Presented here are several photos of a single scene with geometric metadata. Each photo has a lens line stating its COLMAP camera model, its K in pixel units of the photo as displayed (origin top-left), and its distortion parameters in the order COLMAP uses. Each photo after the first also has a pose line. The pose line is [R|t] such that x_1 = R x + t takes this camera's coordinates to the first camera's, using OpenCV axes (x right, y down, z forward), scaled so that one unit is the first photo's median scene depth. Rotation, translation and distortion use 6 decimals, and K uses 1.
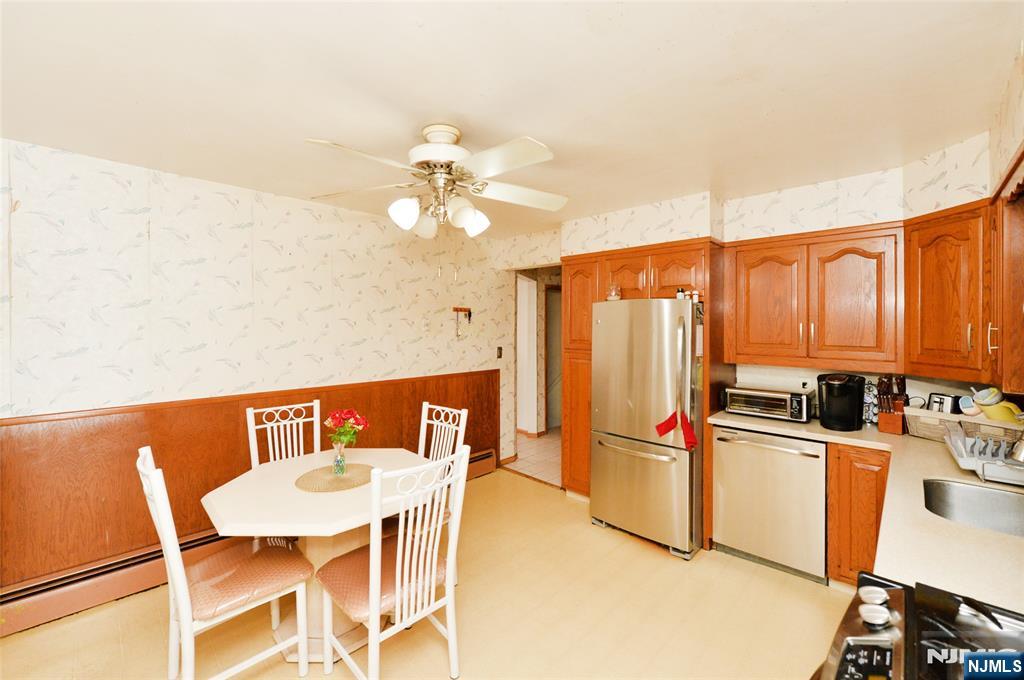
lens RADIAL K [[417.5, 0, 509.5], [0, 417.5, 321.2], [0, 0, 1]] dist [-0.000755, -0.000063]
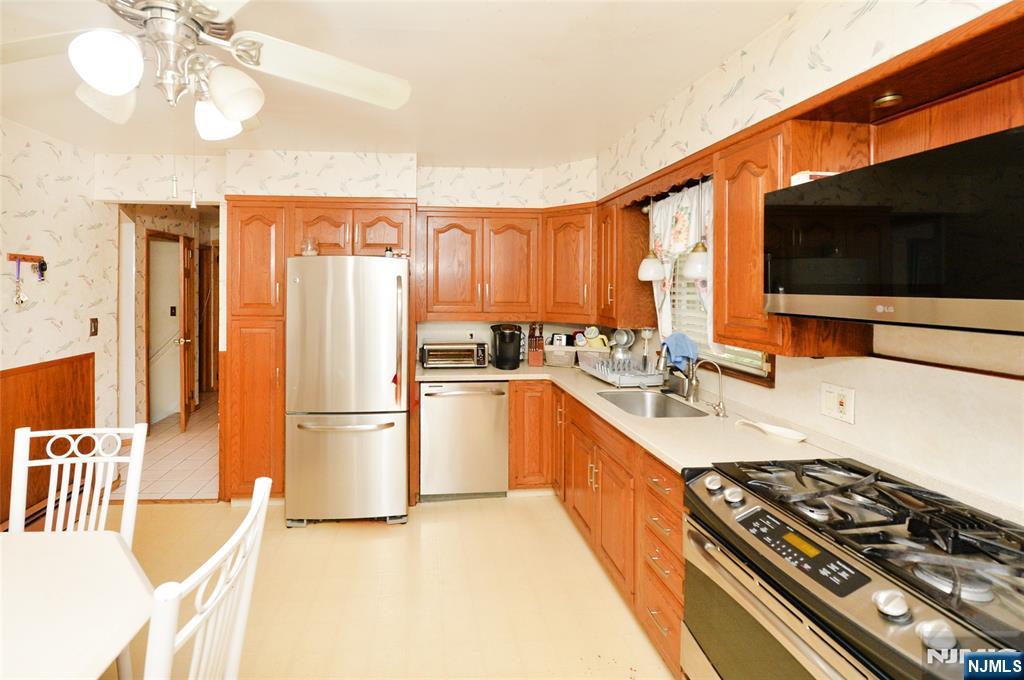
lens RADIAL K [[426.5, 0, 509.9], [0, 426.5, 284.3], [0, 0, 1]] dist [-0.000862, 0.000035]
pose [[0.667844, 0.002974, 0.744295, -0.136292], [-0.008153, 0.999961, 0.003319, 0.001983], [-0.744256, -0.008285, 0.667843, 0.125463]]
